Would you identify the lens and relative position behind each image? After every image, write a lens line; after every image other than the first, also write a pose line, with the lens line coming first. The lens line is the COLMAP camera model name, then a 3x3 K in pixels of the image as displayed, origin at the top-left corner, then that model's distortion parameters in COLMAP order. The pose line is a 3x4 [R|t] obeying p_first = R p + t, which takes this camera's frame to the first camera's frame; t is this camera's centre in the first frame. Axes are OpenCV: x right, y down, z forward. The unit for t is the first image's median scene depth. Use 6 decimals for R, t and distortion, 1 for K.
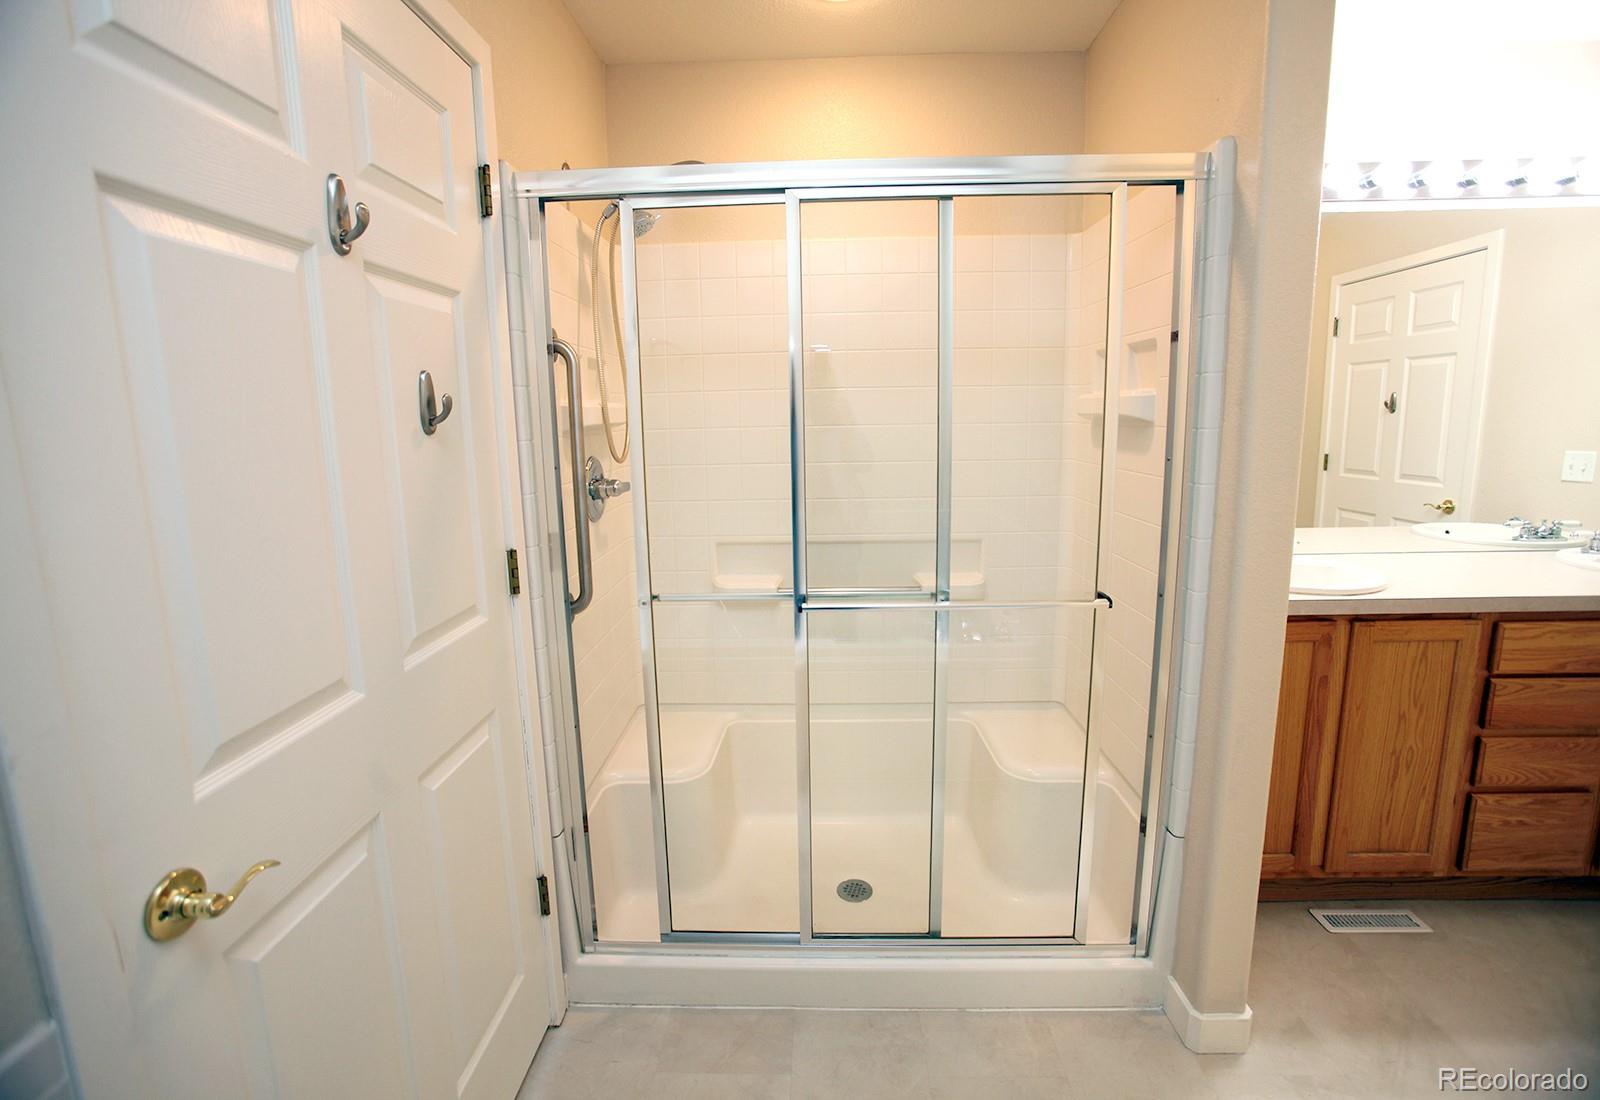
lens RADIAL K [[728.0, 0, 683.2], [0, 728.0, 521.4], [0, 0, 1]] dist [-0.051501, 0.011313]
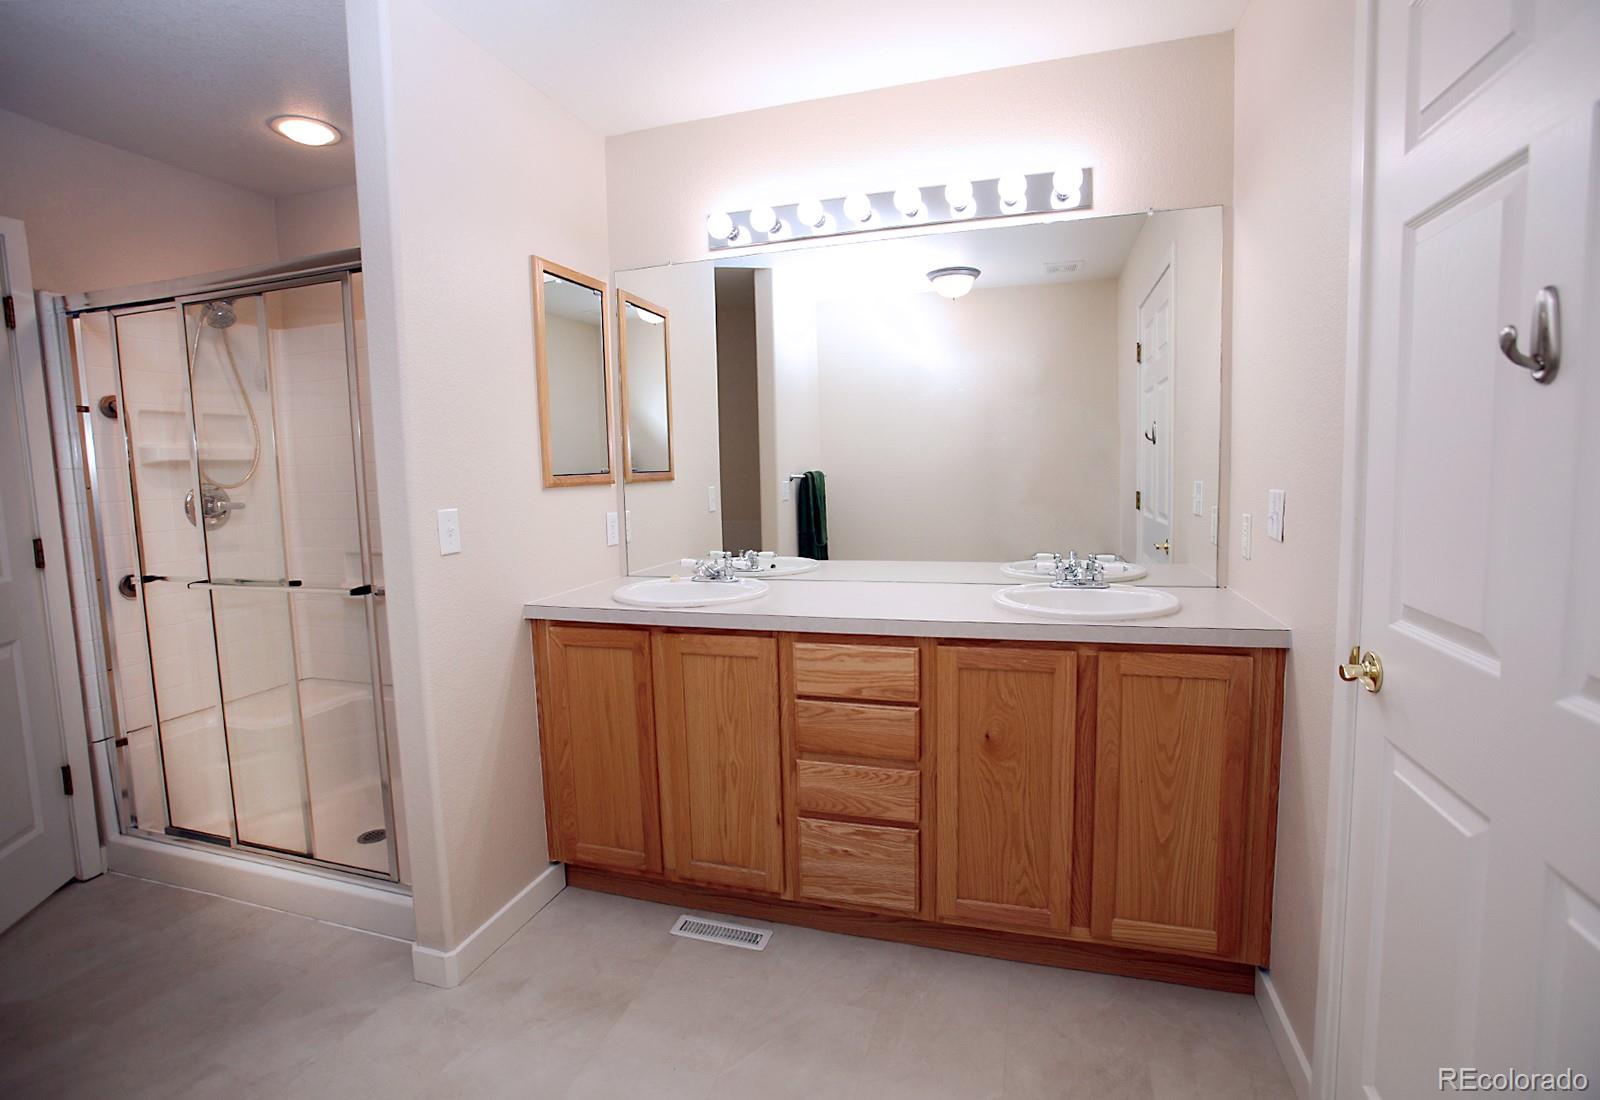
lens RADIAL K [[728.0, 0, 798.3], [0, 728.0, 541.3], [0, 0, 1]] dist [-0.051501, 0.011313]
pose [[0.967815, 0.017198, -0.251076, 1.411891], [-0.028966, 0.998644, -0.043250, 0.044453], [0.249992, 0.049130, 0.967001, -0.024321]]
